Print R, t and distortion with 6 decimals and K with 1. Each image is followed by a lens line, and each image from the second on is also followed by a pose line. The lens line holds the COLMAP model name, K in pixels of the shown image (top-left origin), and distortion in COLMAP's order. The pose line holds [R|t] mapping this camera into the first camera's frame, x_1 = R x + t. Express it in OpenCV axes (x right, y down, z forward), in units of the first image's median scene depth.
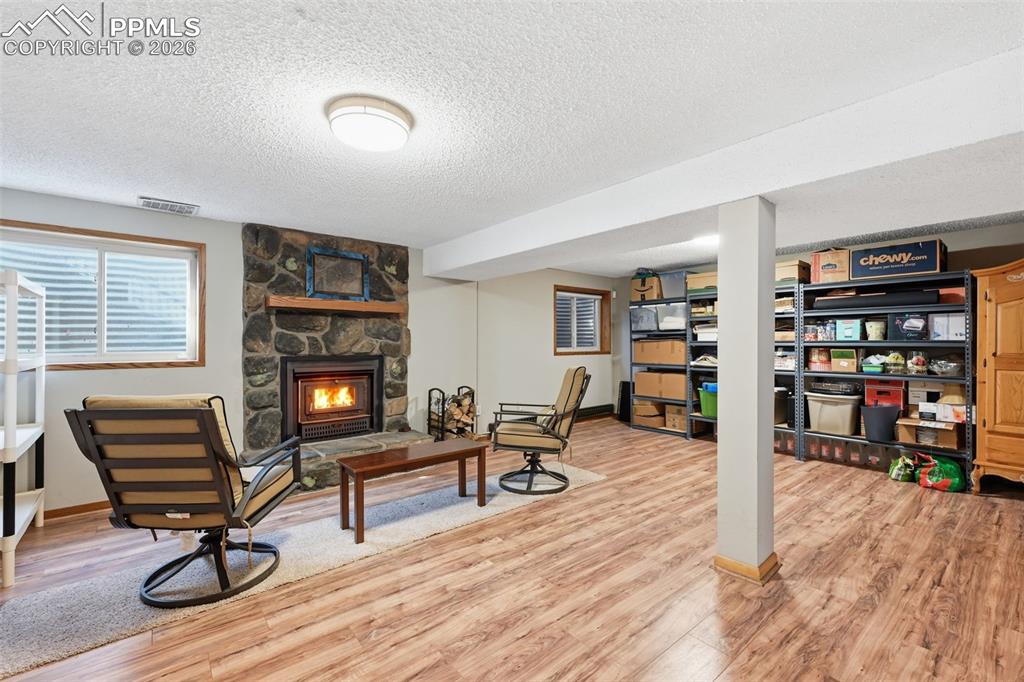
lens RADIAL K [[428.6, 0, 518.5], [0, 428.6, 341.3], [0, 0, 1]] dist [-0.000080, -0.000294]
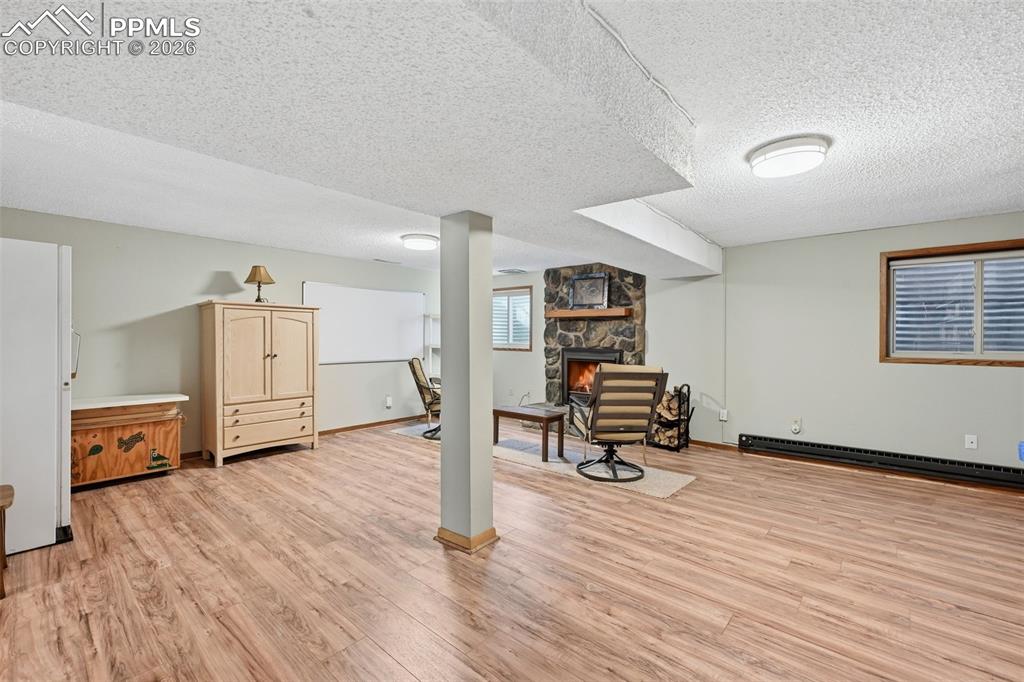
lens RADIAL K [[428.6, 0, 519.2], [0, 428.6, 338.3], [0, 0, 1]] dist [-0.000080, -0.000294]
pose [[0.181309, 0.003255, -0.983421, 1.015940], [-0.004603, 0.999986, 0.002461, -0.002844], [0.983415, 0.004080, 0.181321, 0.568912]]
